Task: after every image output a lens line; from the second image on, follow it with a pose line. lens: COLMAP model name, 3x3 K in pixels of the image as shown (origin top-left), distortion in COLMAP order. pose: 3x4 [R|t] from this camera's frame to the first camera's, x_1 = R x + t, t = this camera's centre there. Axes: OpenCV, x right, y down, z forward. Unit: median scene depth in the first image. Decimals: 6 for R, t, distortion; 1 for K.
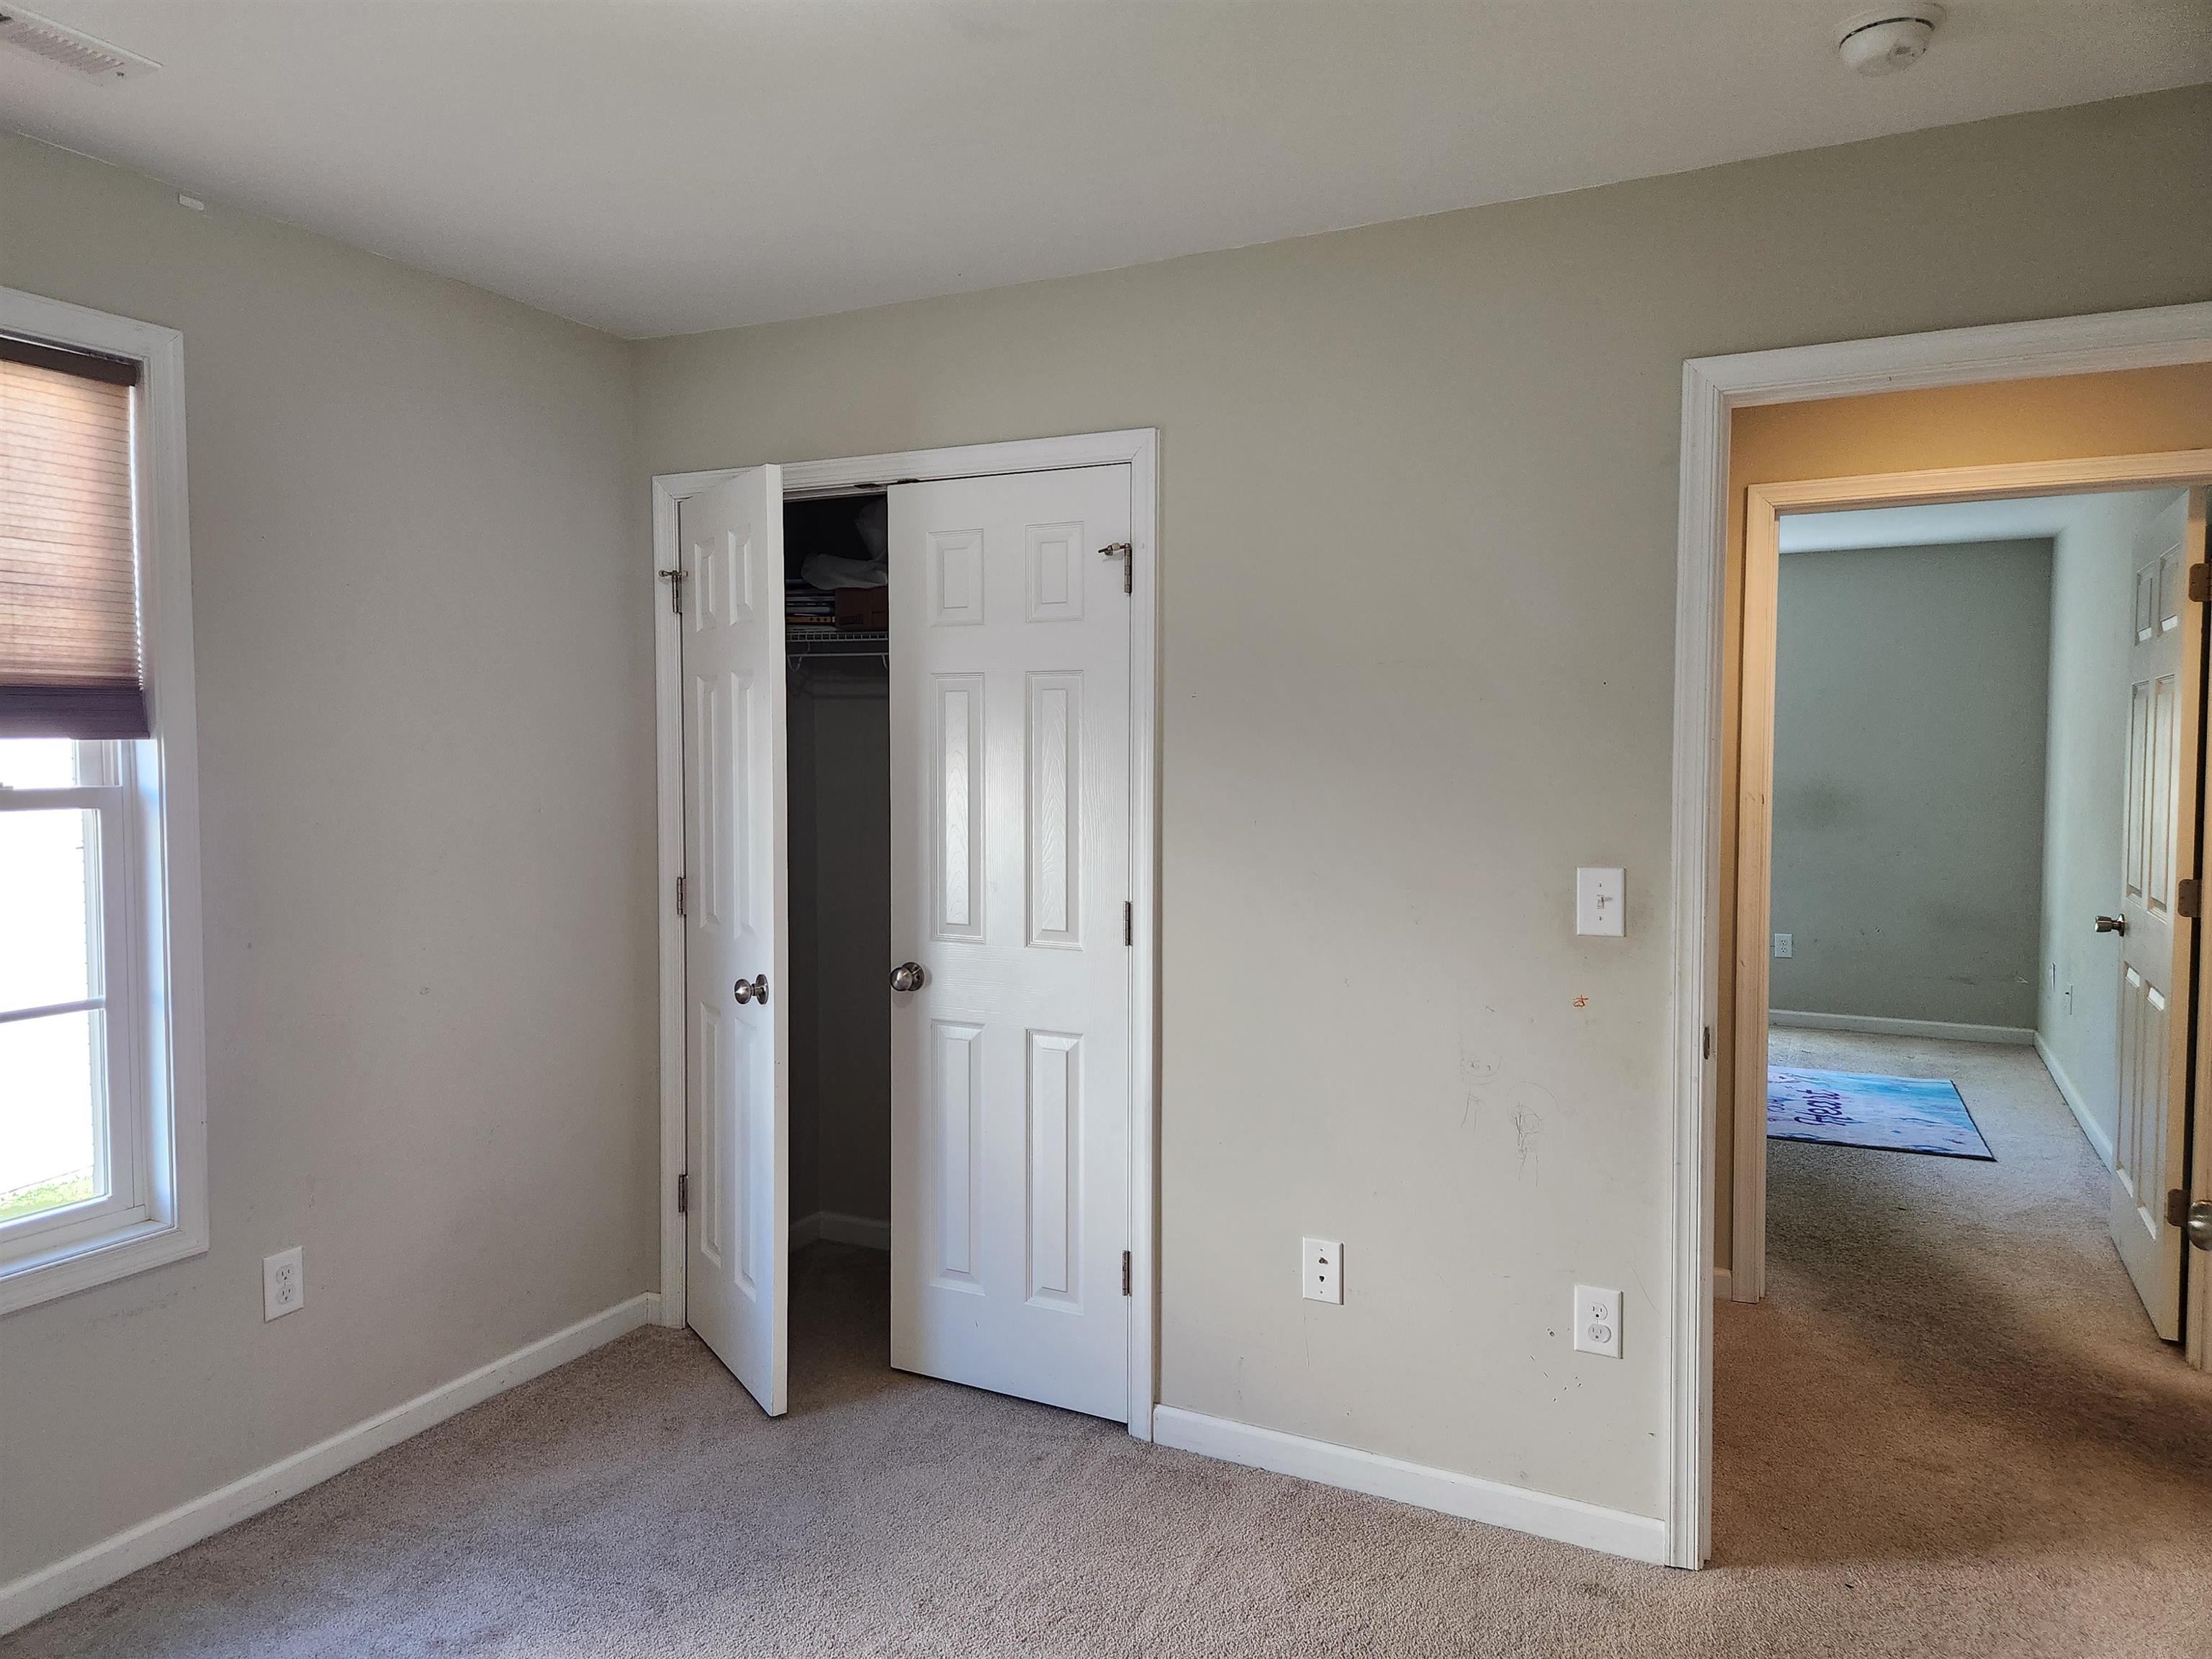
lens RADIAL K [[1474.5, 0, 1104.5], [0, 1474.5, 822.8], [0, 0, 1]] dist [0.069704, -0.058801]
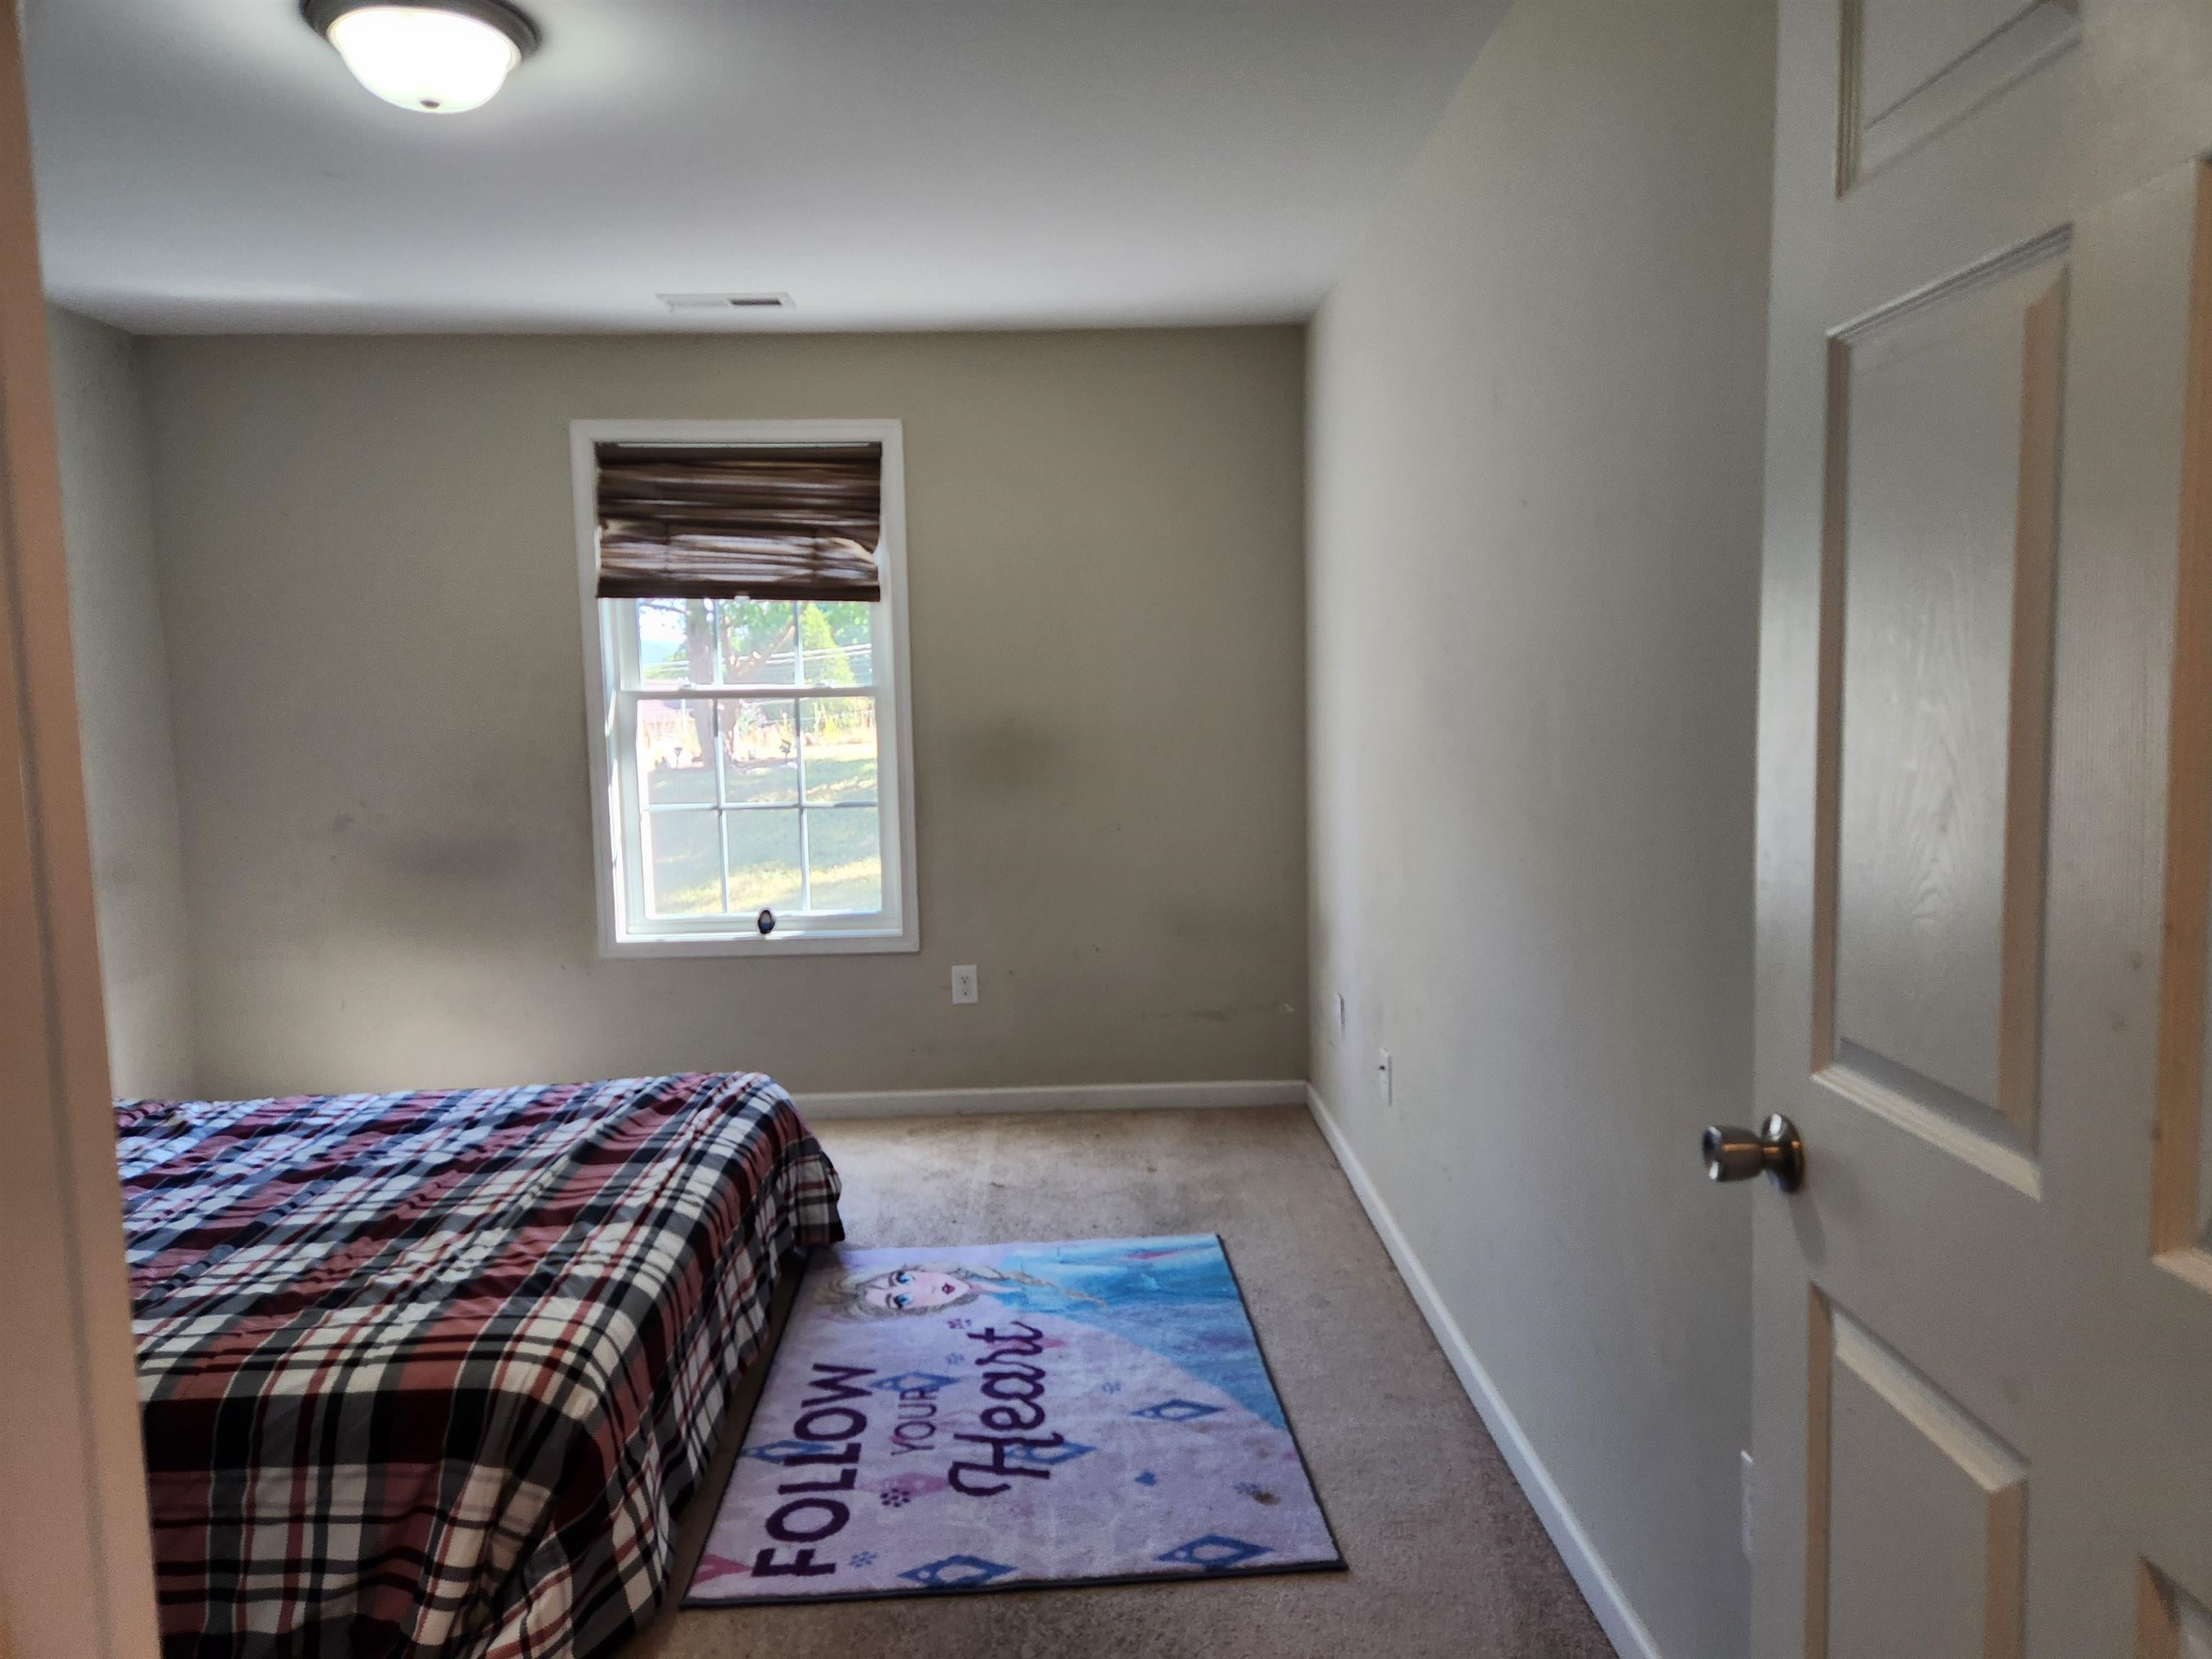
lens RADIAL K [[1474.5, 0, 1105.6], [0, 1474.5, 830.6], [0, 0, 1]] dist [0.069704, -0.058801]
pose [[0.884458, -0.060409, 0.462693, 0.295525], [0.044280, 0.997976, 0.045653, -0.012532], [-0.464514, -0.019890, 0.885342, 0.562286]]
